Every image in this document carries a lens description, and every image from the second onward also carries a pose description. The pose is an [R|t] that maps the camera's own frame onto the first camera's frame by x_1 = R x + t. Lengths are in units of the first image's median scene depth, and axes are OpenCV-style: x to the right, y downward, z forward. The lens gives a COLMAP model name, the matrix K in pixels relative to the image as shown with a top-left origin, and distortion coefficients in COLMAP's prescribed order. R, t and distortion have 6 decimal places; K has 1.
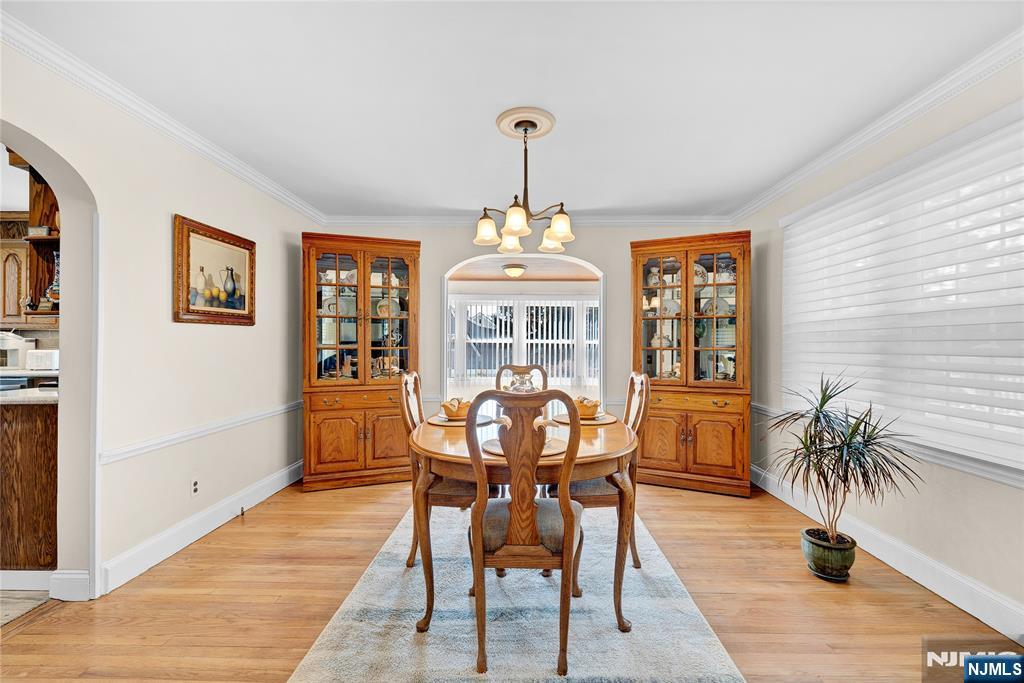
lens RADIAL K [[459.5, 0, 514.1], [0, 459.5, 339.6], [0, 0, 1]] dist [-0.001011, 0.000114]
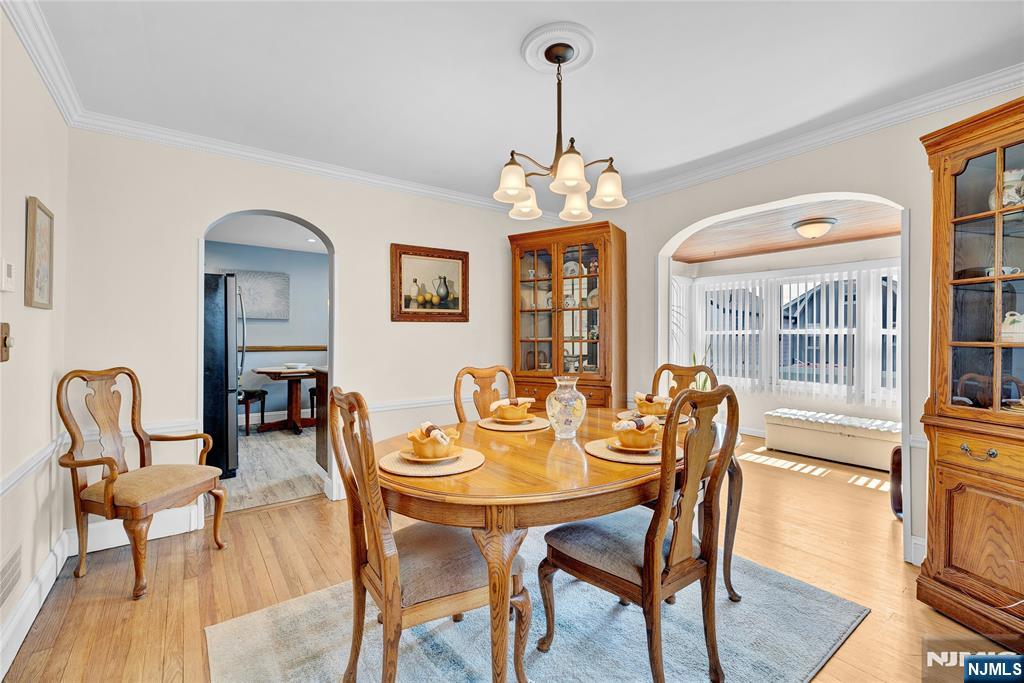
lens RADIAL K [[459.5, 0, 514.1], [0, 459.5, 339.6], [0, 0, 1]] dist [-0.001011, 0.000114]
pose [[0.583451, 0.002972, -0.812143, 0.513252], [0.009653, 0.999897, 0.010594, 0.004760], [0.812091, -0.014021, 0.583362, 0.417569]]
